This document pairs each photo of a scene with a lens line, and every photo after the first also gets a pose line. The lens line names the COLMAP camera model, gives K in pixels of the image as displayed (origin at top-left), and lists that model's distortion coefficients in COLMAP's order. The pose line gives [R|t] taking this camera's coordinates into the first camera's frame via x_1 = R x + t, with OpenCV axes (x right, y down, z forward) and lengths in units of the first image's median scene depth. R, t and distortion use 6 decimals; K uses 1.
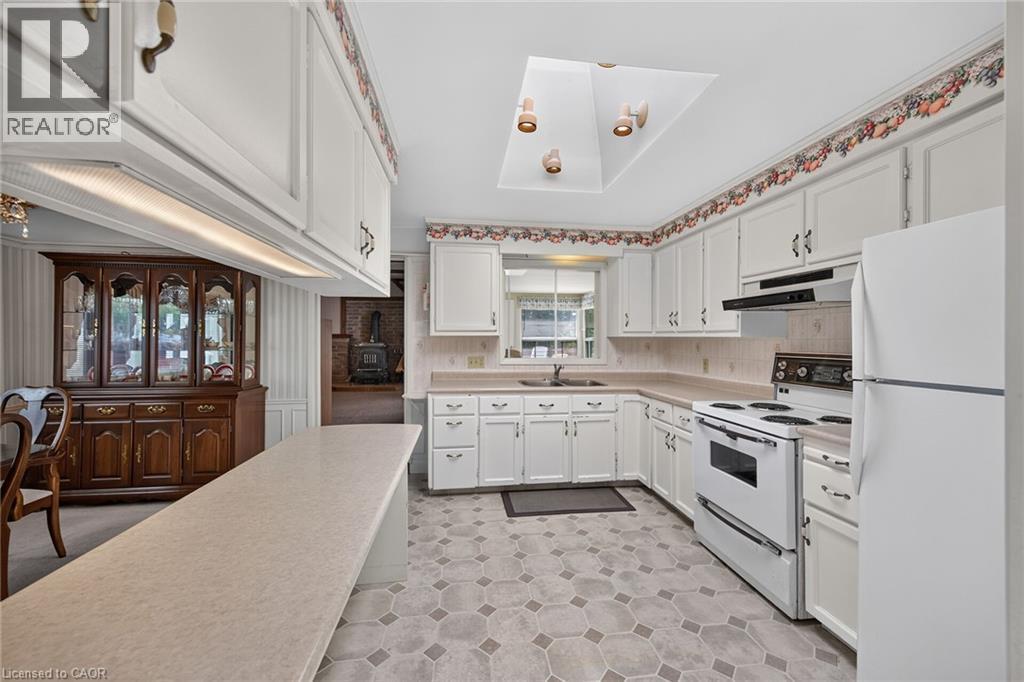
lens RADIAL K [[450.1, 0, 503.9], [0, 450.1, 343.1], [0, 0, 1]] dist [0.001644, -0.000025]
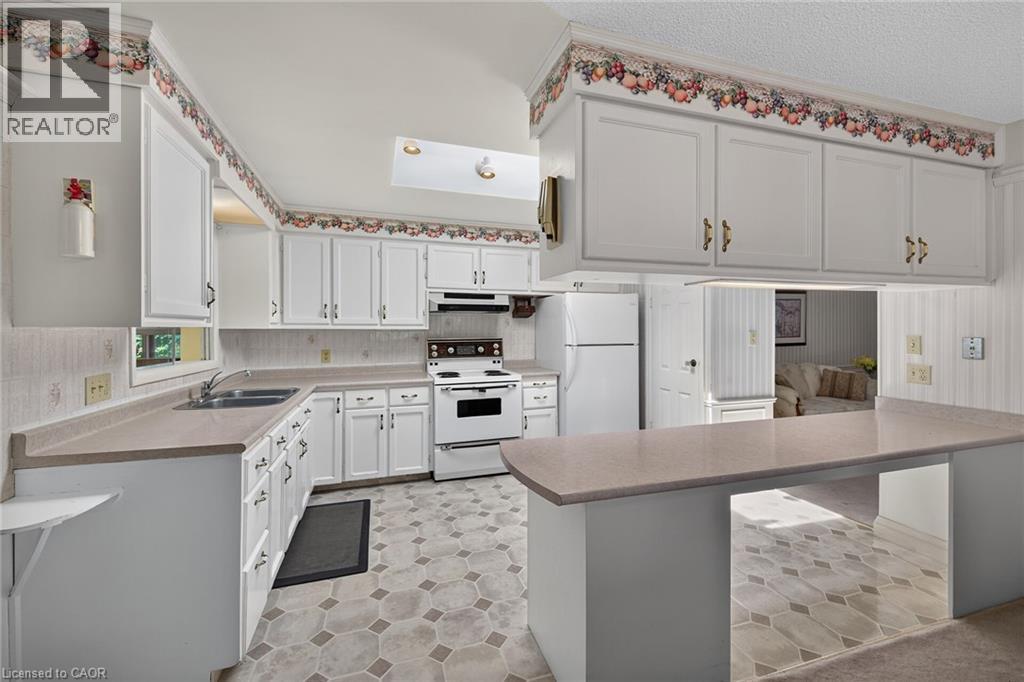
lens RADIAL K [[403.8, 0, 543.9], [0, 403.8, 333.9], [0, 0, 1]] dist [0.004473, -0.000084]
pose [[-0.287452, -0.010062, 0.957742, -0.656354], [0.011796, 0.999832, 0.014044, -0.010285], [-0.957722, 0.015335, -0.287285, 0.837118]]
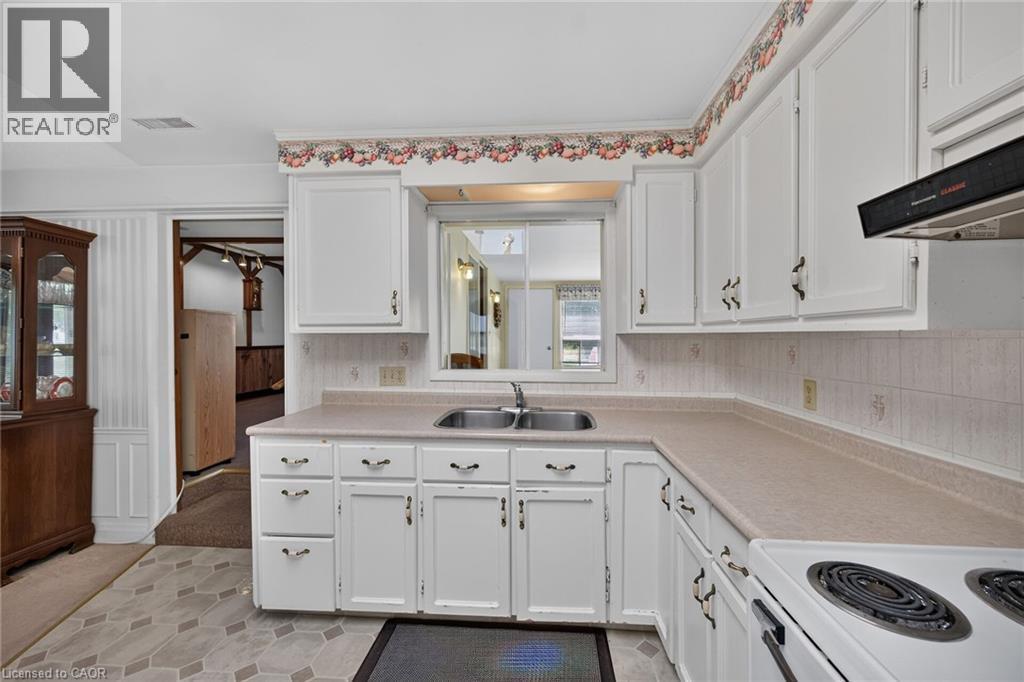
lens RADIAL K [[419.3, 0, 518.9], [0, 419.3, 340.7], [0, 0, 1]] dist [0.004216, -0.000450]
pose [[0.978528, -0.002345, -0.206102, 0.261807], [0.001929, 0.999996, -0.002221, -0.005068], [0.206106, 0.001776, 0.978528, 0.551939]]
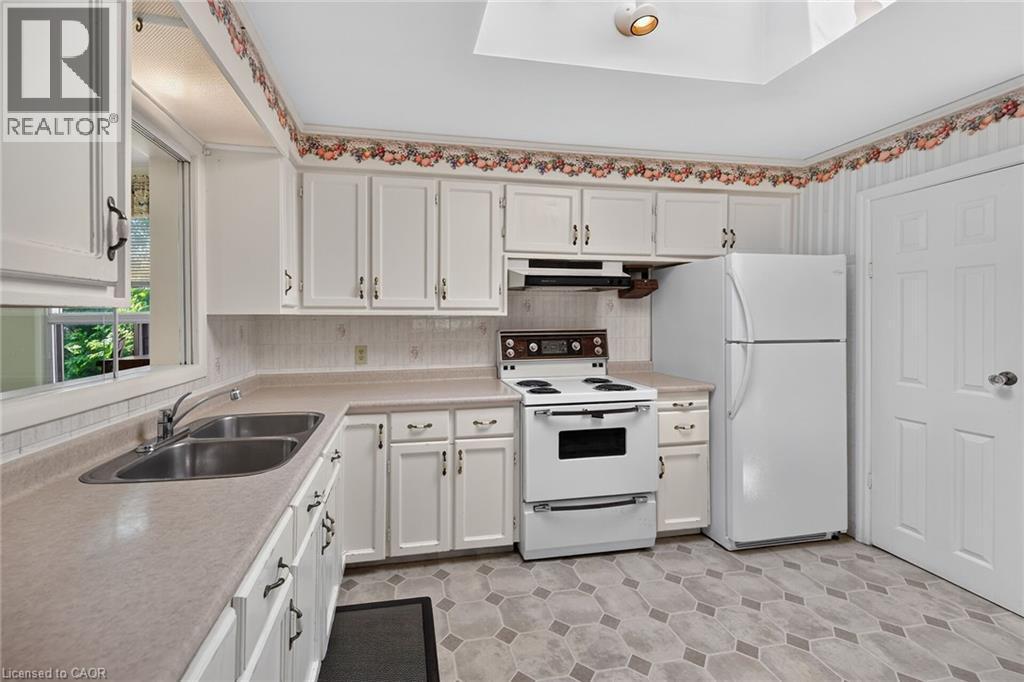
lens RADIAL K [[419.3, 0, 483.6], [0, 419.3, 321.6], [0, 0, 1]] dist [0.004216, -0.000450]
pose [[-0.094175, -0.008810, 0.995517, -0.265303], [0.013707, 0.999855, 0.010145, -0.008533], [-0.995461, 0.014601, -0.094040, 0.928035]]
